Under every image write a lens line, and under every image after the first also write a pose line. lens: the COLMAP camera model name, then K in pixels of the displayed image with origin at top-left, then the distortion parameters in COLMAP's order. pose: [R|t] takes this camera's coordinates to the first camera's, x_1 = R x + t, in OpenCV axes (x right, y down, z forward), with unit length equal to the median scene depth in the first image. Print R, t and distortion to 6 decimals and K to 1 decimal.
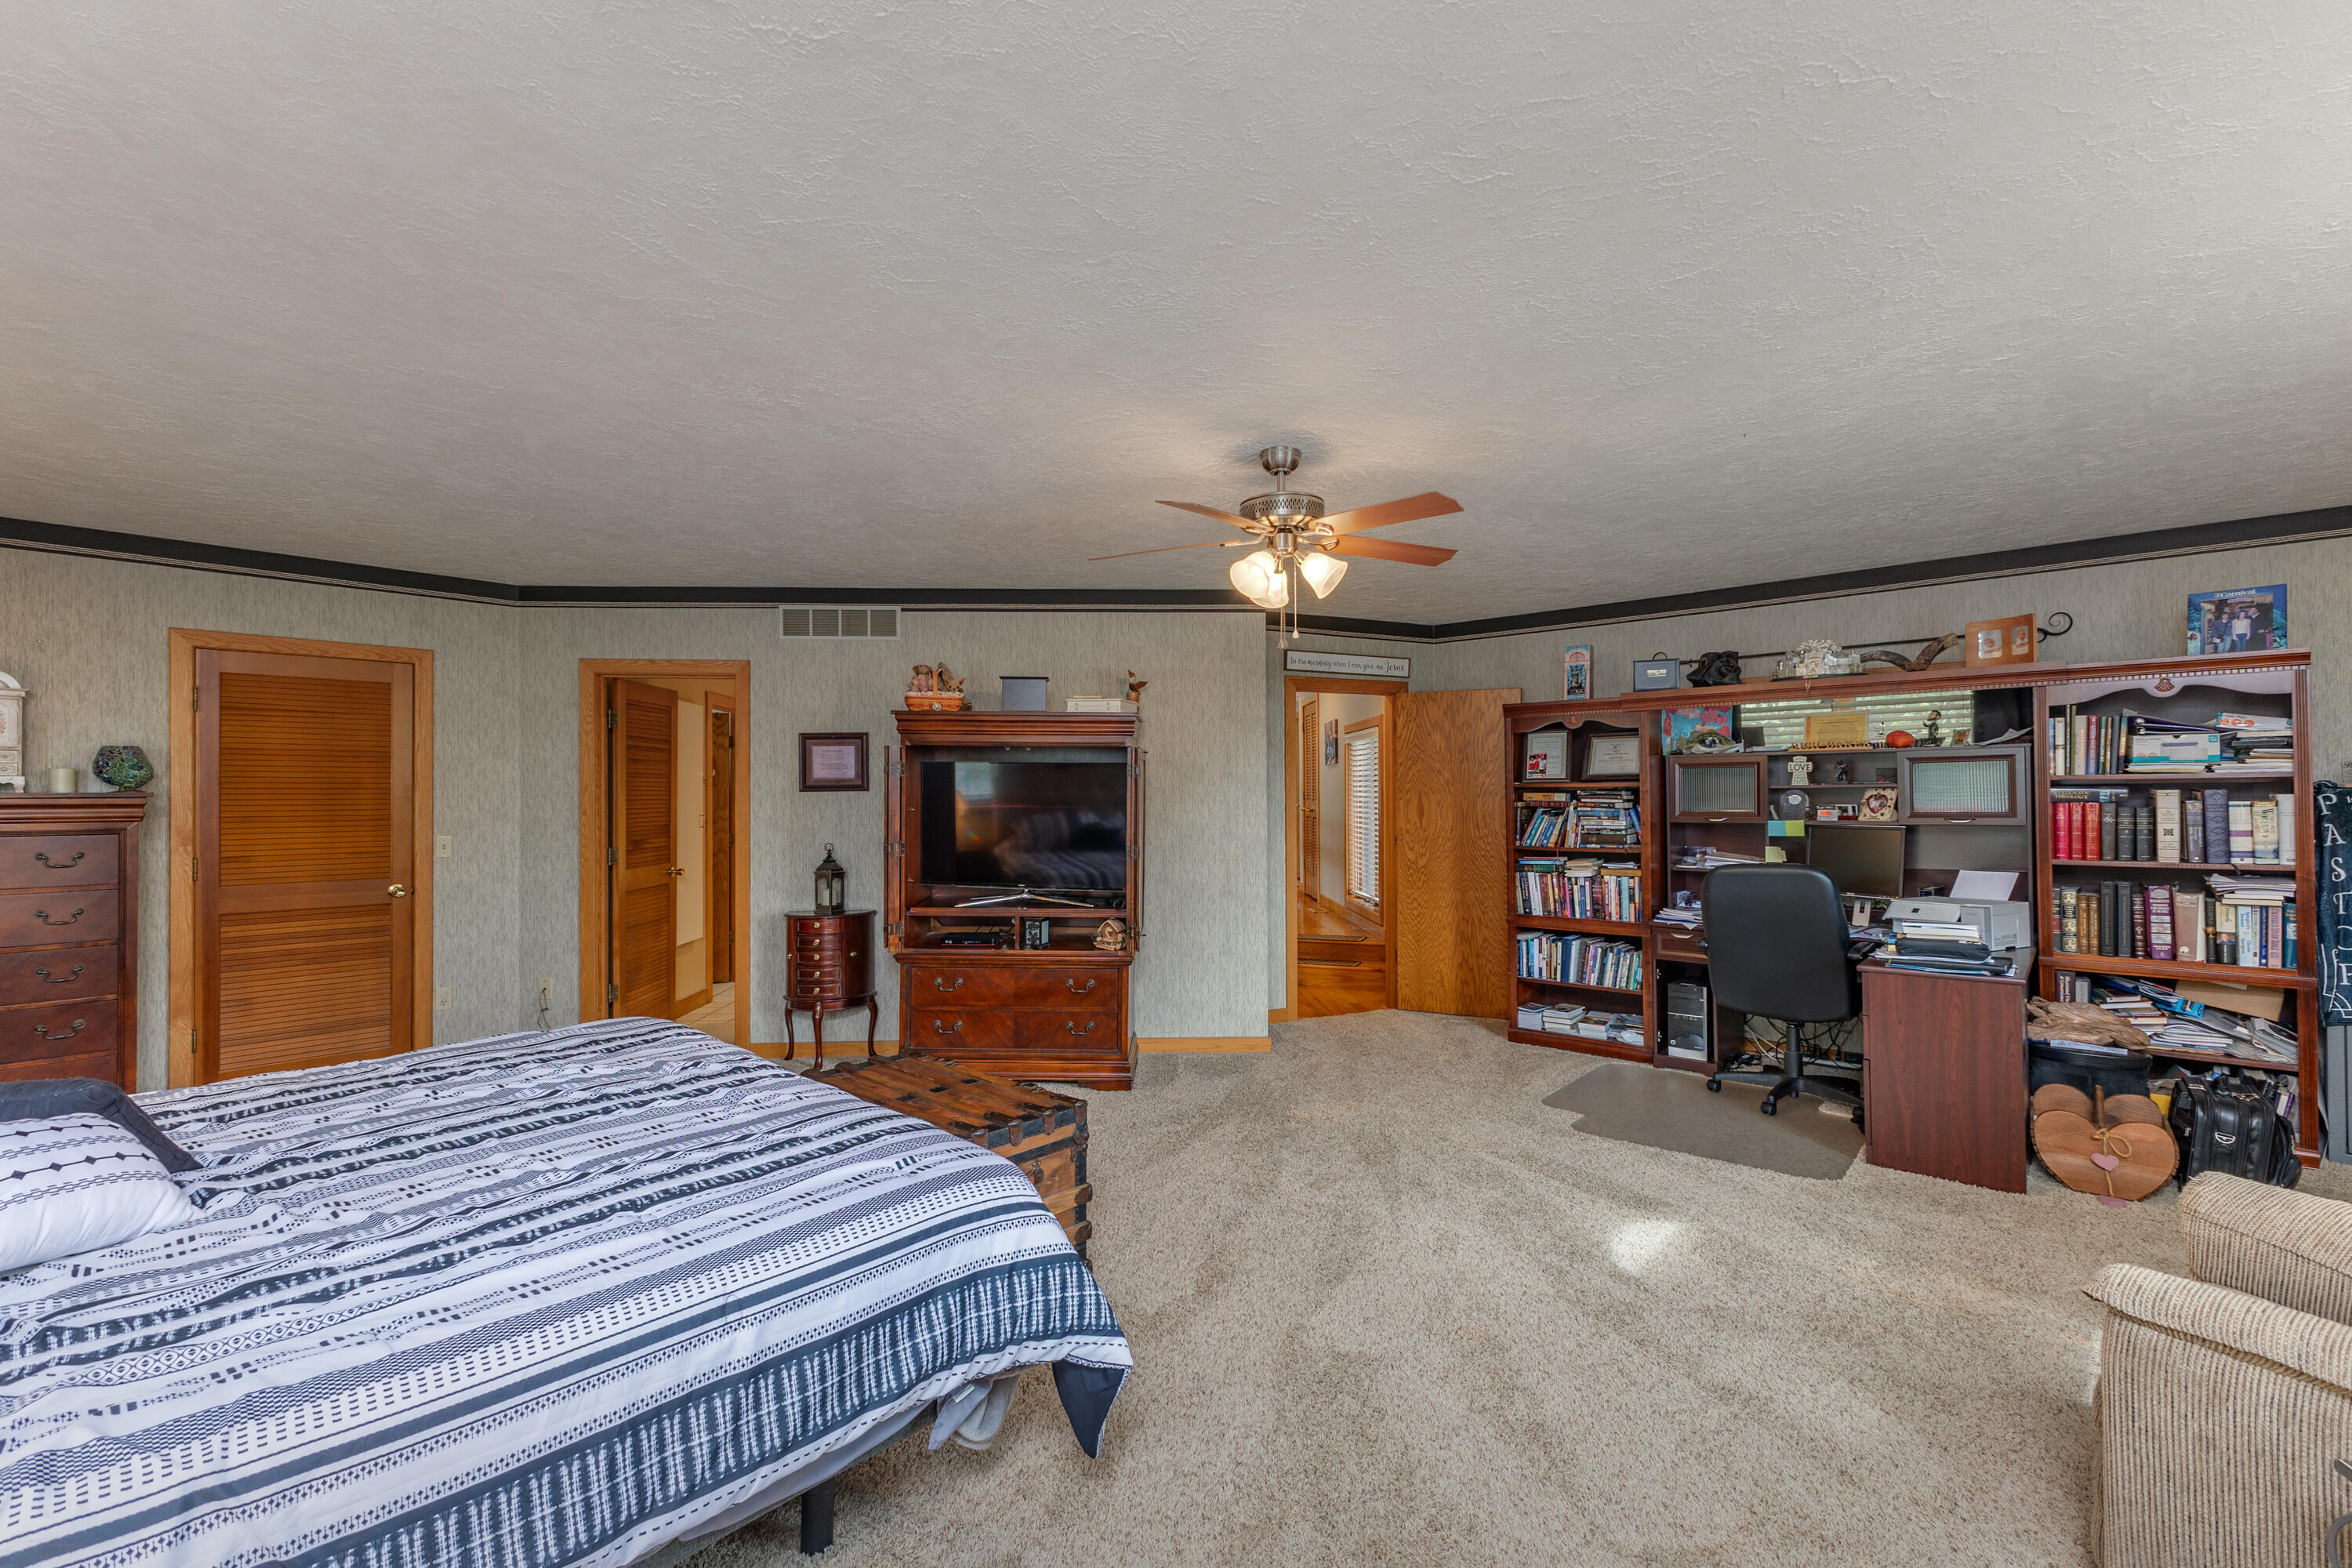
lens RADIAL K [[1027.9, 0, 1191.2], [0, 1027.9, 785.9], [0, 0, 1]] dist [0.014220, -0.004324]
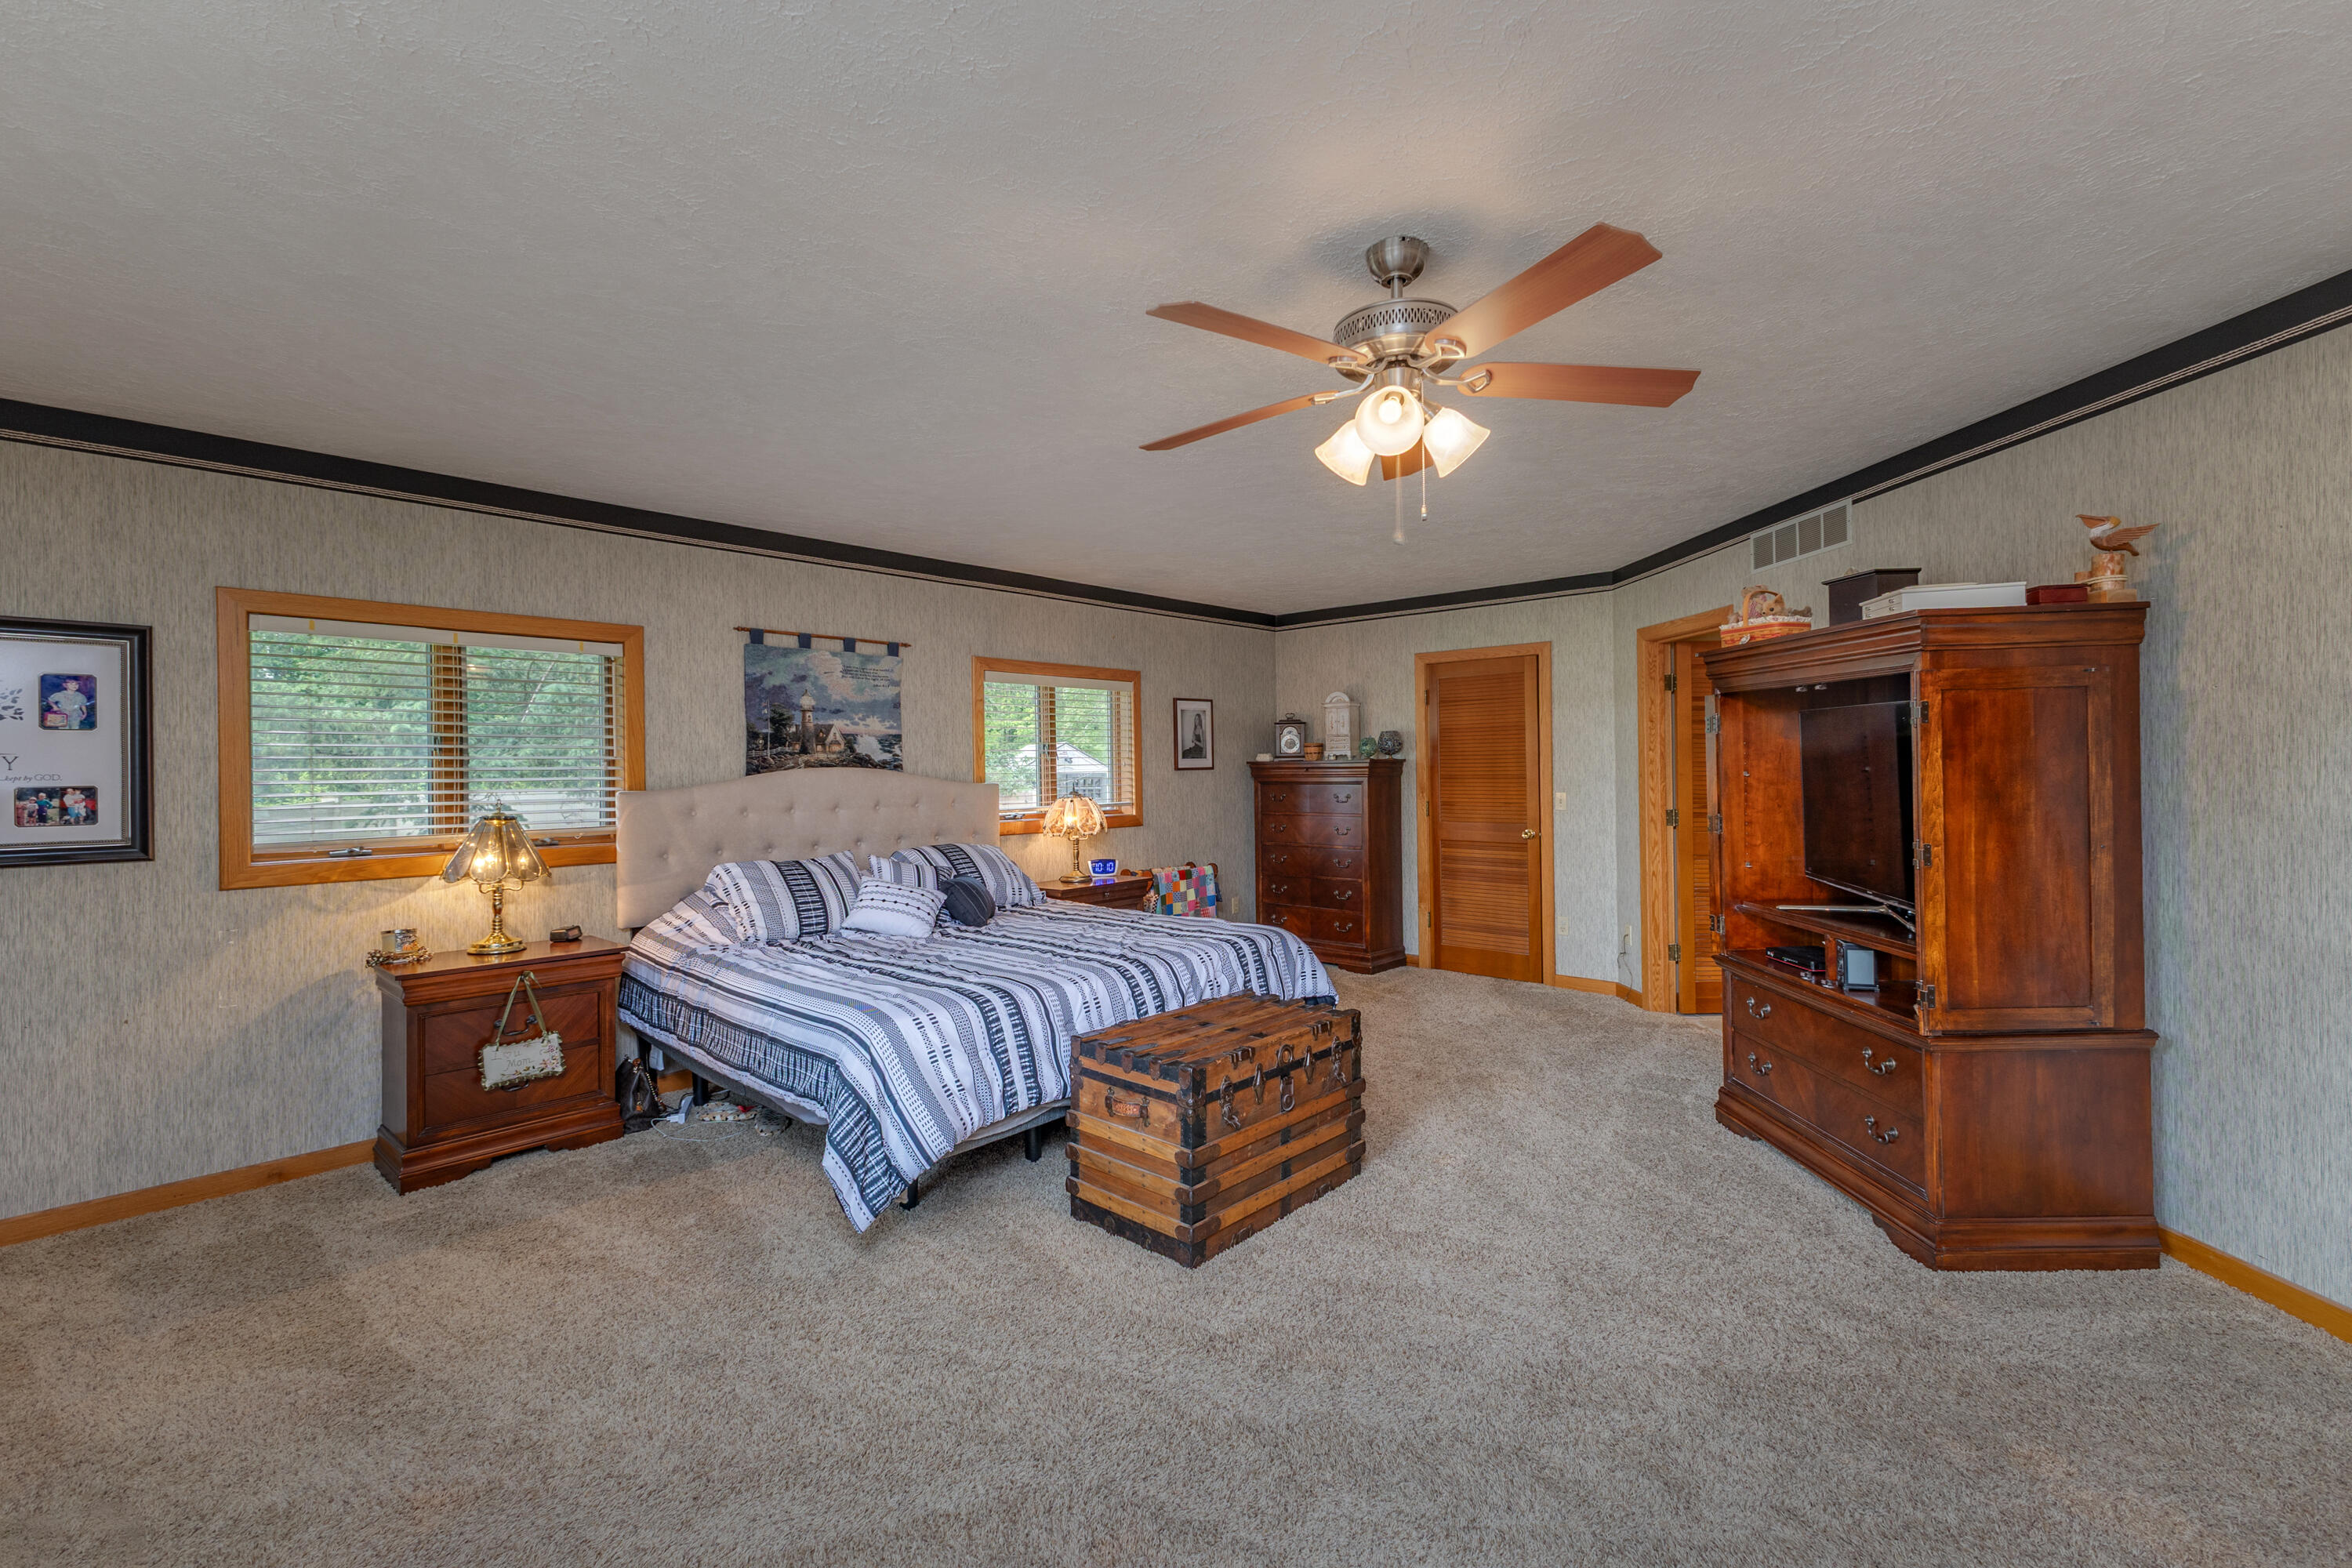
lens RADIAL K [[1027.9, 0, 1171.3], [0, 1027.9, 770.9], [0, 0, 1]] dist [0.014220, -0.004324]
pose [[-0.014620, 0.006305, -0.999873, 0.358086], [0.016993, 0.999837, 0.006056, 0.005684], [0.999749, -0.016903, -0.014725, 0.404002]]
